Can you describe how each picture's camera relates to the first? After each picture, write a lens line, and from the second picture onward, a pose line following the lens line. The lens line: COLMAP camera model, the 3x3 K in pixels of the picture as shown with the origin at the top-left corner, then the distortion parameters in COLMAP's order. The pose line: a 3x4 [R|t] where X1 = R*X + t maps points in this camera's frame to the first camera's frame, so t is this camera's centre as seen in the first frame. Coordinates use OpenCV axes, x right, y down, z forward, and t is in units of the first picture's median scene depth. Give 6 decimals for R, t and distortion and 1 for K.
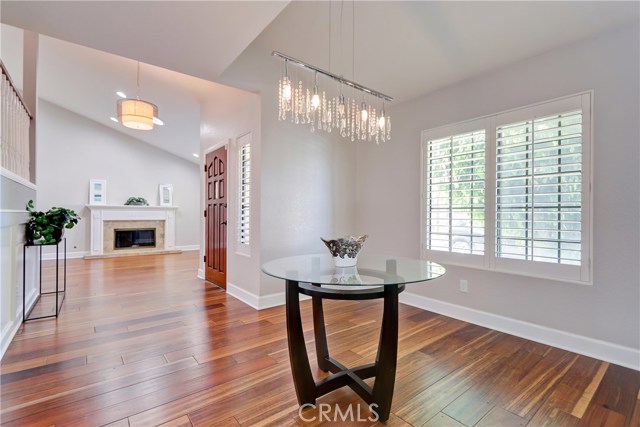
lens RADIAL K [[296.7, 0, 310.8], [0, 296.7, 213.0], [0, 0, 1]] dist [0.001928, 0.000096]
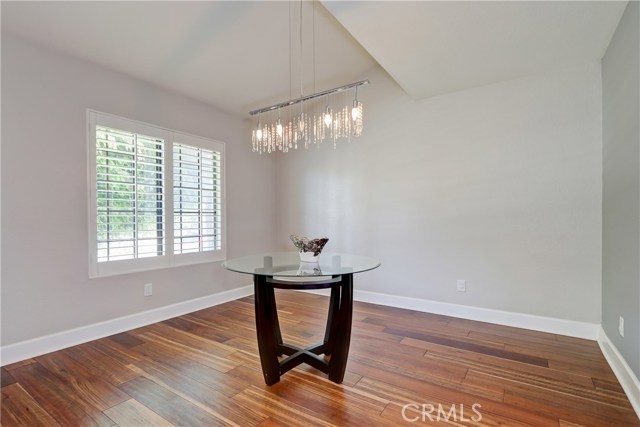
lens RADIAL K [[296.7, 0, 310.8], [0, 296.7, 213.0], [0, 0, 1]] dist [0.001928, 0.000096]
pose [[-0.293962, 0.008591, 0.955778, -0.700097], [-0.005108, 0.999931, -0.010559, -0.004680], [-0.955803, -0.007986, -0.293898, 0.902888]]
